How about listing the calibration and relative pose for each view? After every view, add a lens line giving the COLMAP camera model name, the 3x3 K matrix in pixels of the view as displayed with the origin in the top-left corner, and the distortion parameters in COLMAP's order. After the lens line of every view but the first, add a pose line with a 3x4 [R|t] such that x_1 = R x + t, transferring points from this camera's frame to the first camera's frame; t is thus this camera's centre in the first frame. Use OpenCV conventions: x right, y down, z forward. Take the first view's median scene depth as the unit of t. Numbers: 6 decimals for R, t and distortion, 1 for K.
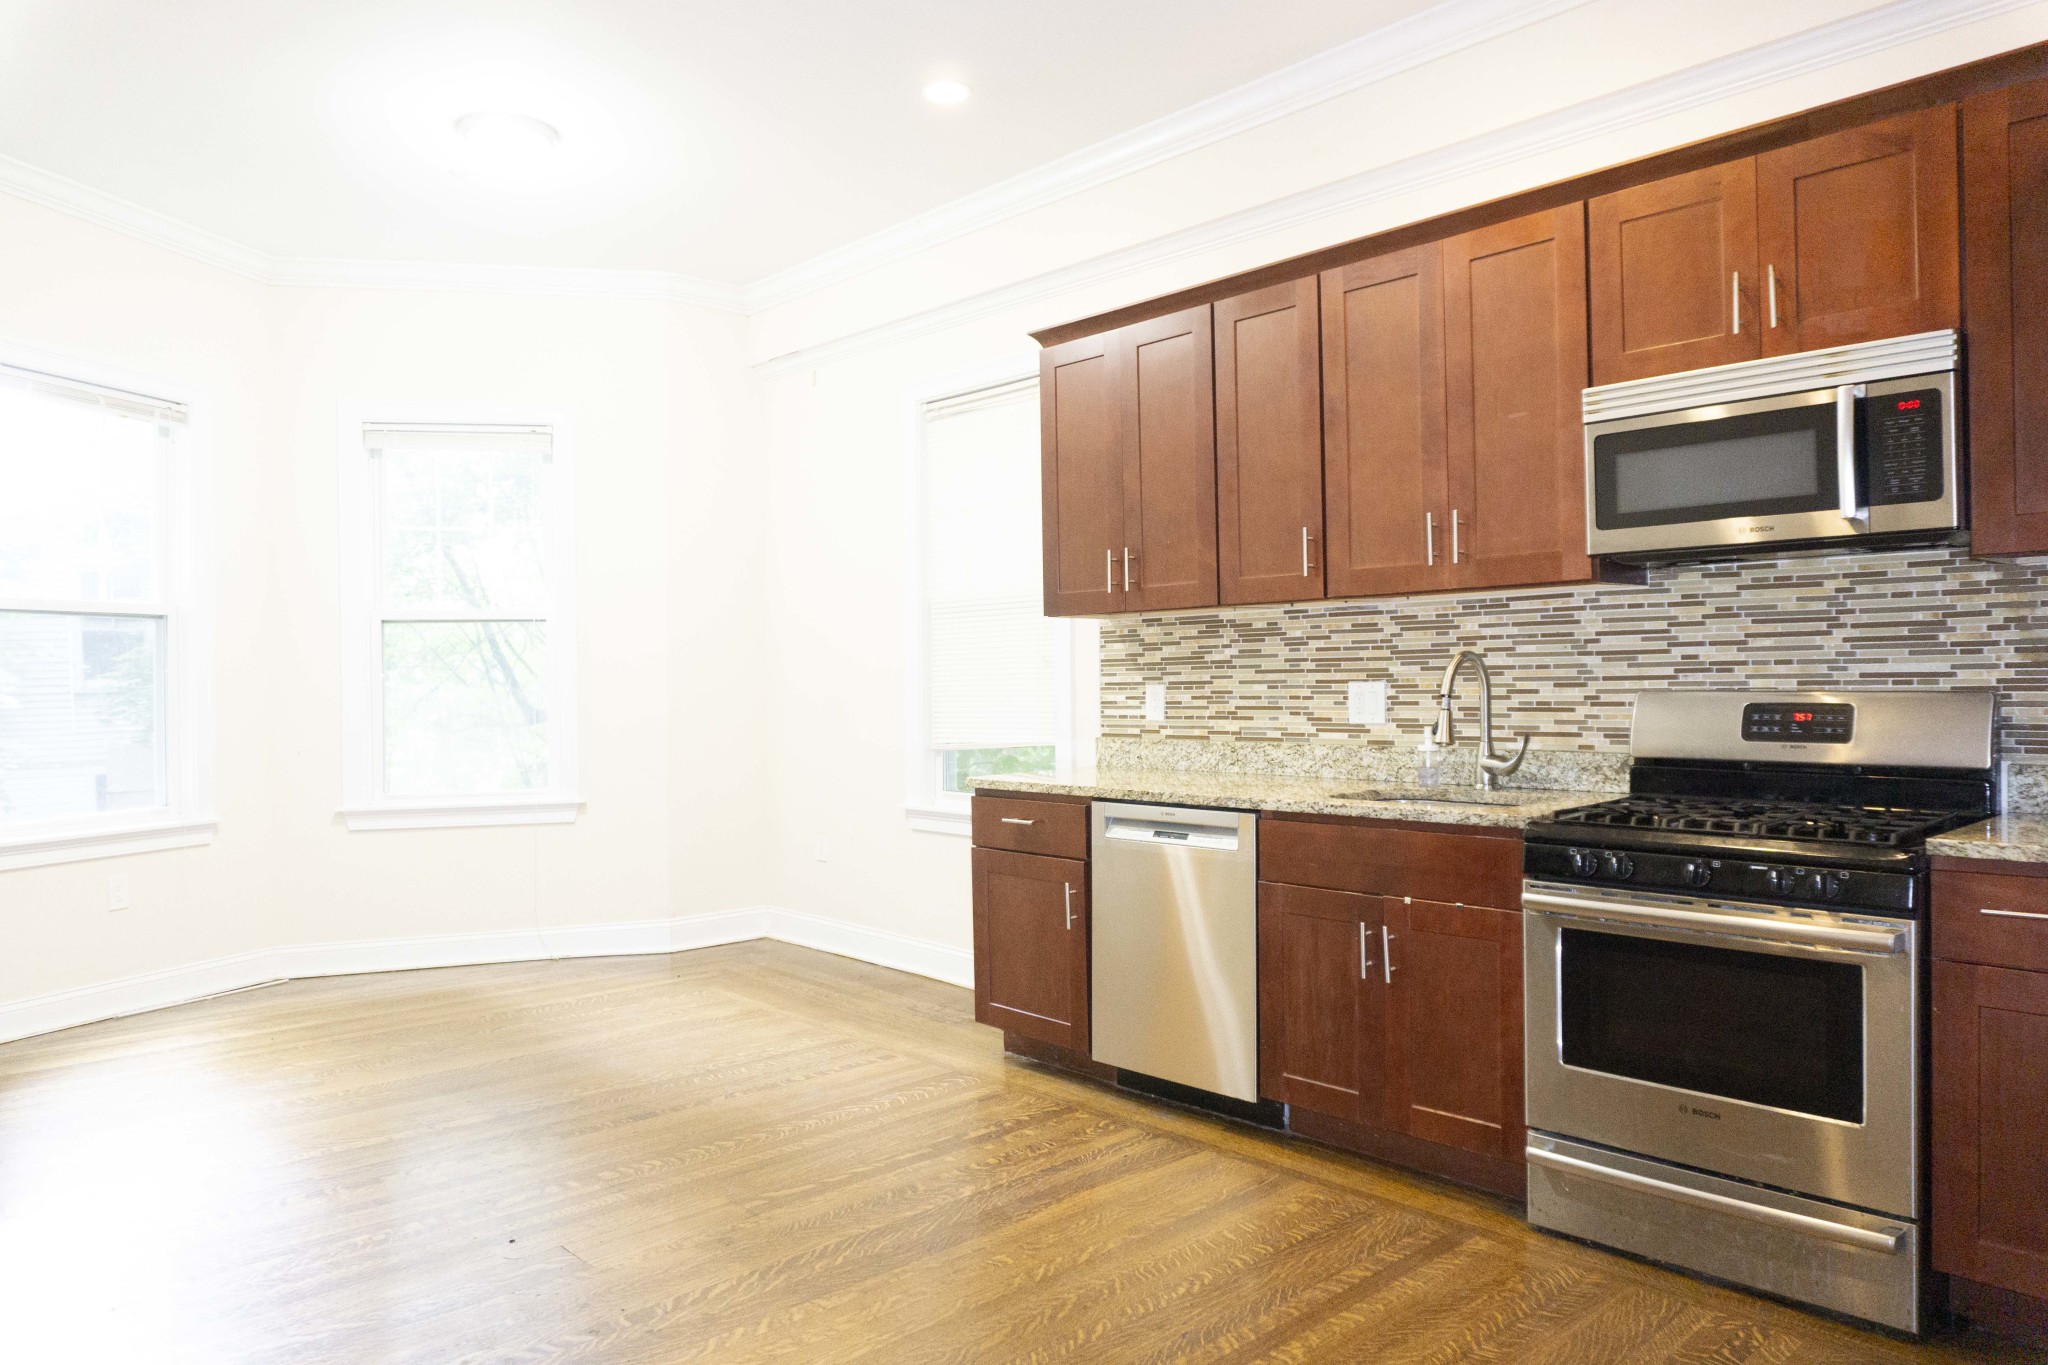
lens RADIAL K [[1394.9, 0, 1024.0], [0, 1394.9, 682.5], [0, 0, 1]] dist [-0.011770, -0.002071]
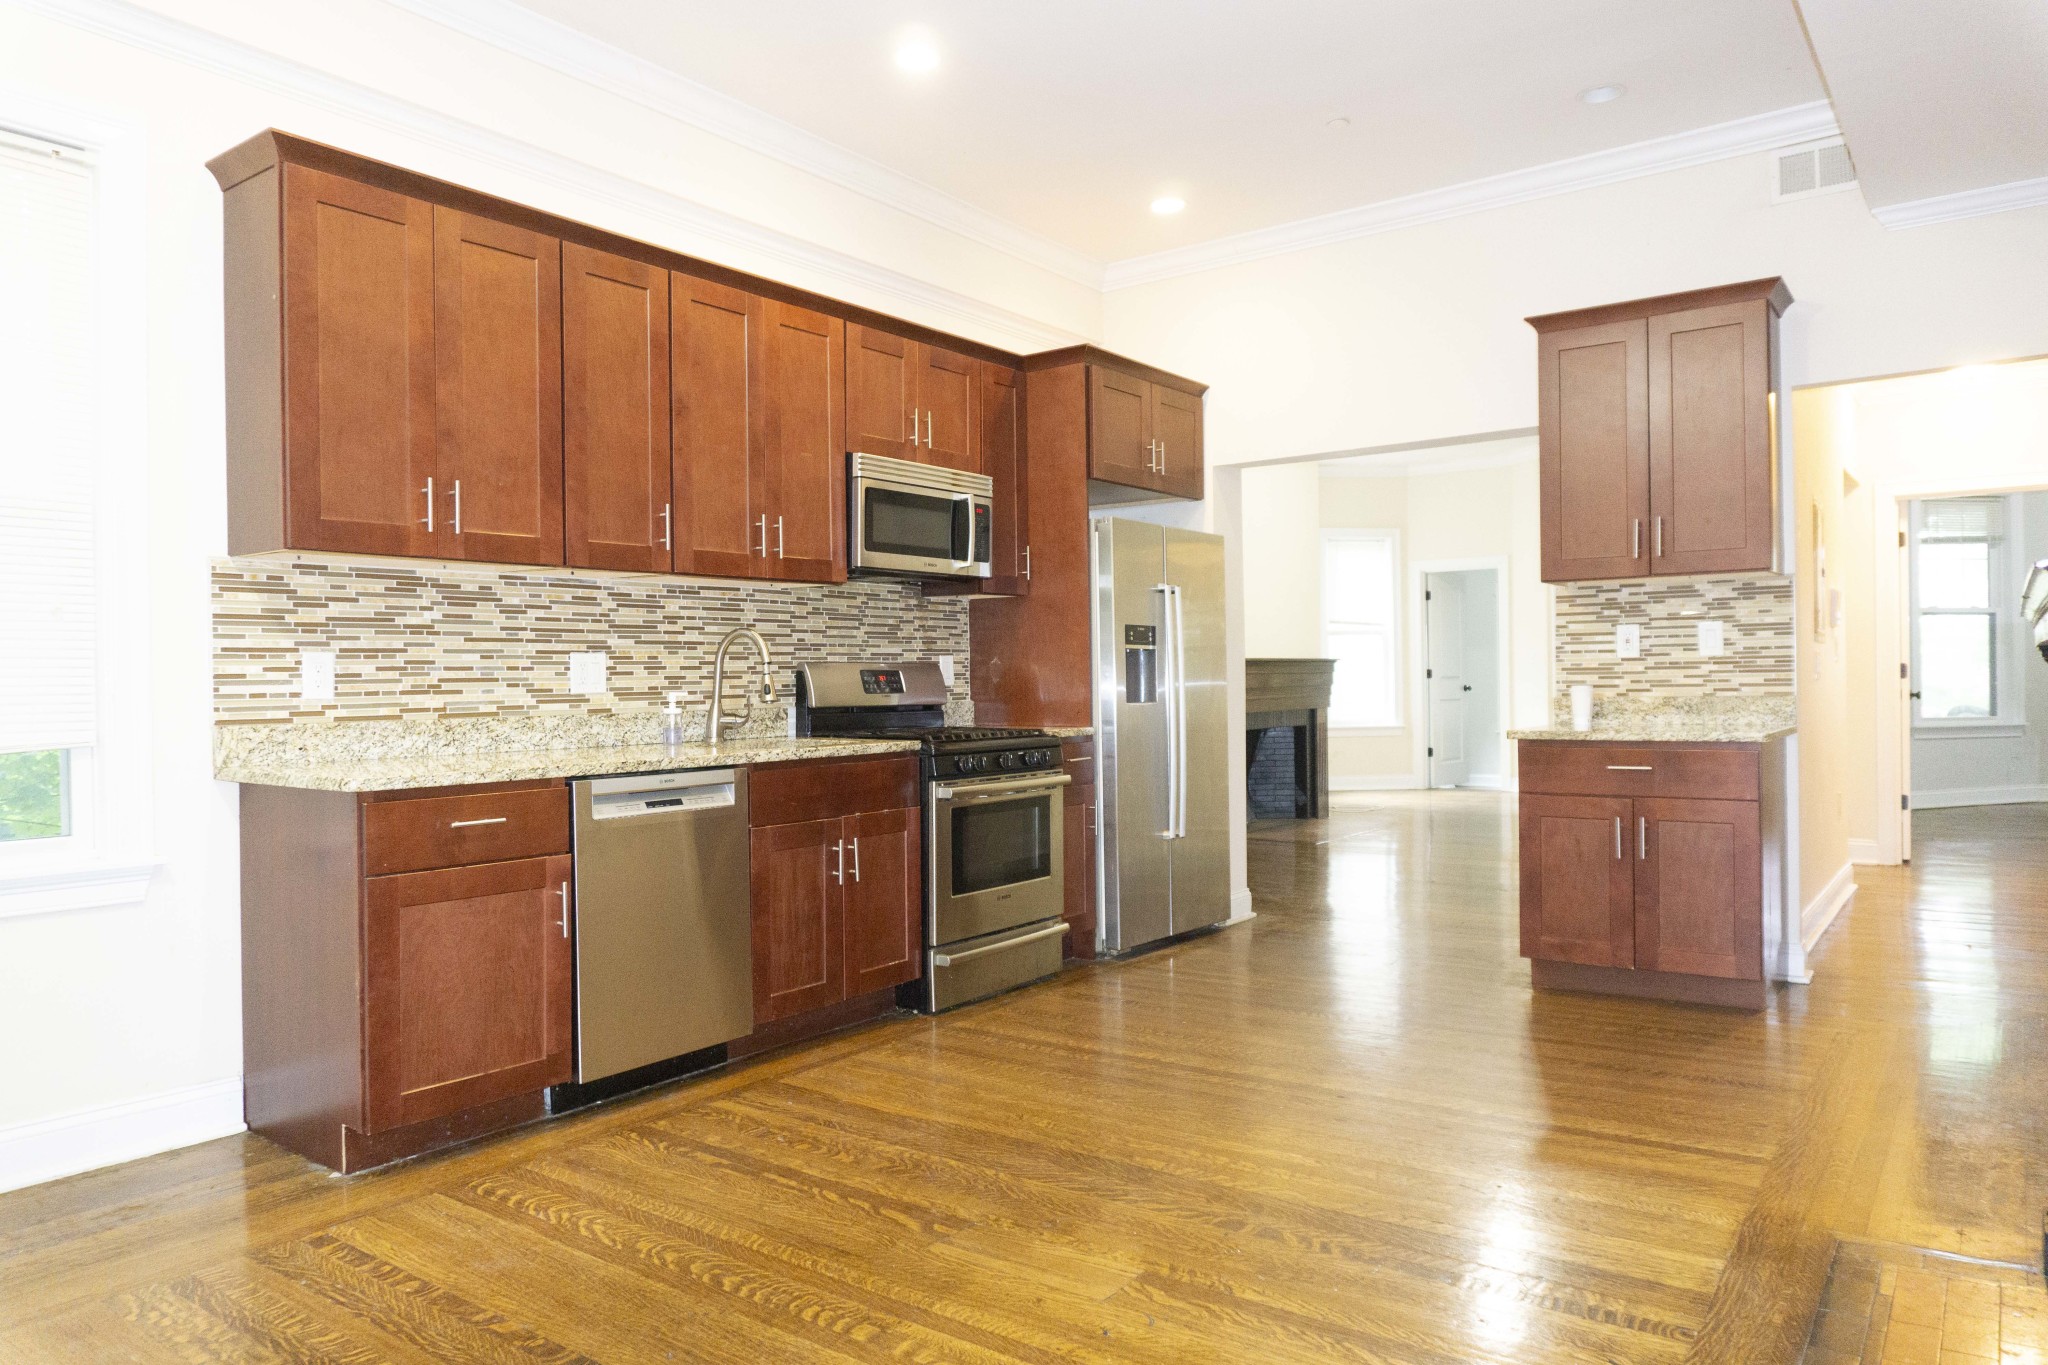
lens RADIAL K [[1394.9, 0, 1024.0], [0, 1394.9, 682.5], [0, 0, 1]] dist [-0.011770, -0.002071]
pose [[-0.207849, 0.014318, 0.978056, -0.850992], [0.018911, 0.999765, -0.010617, 0.039294], [-0.977978, 0.016289, -0.208071, 0.913870]]
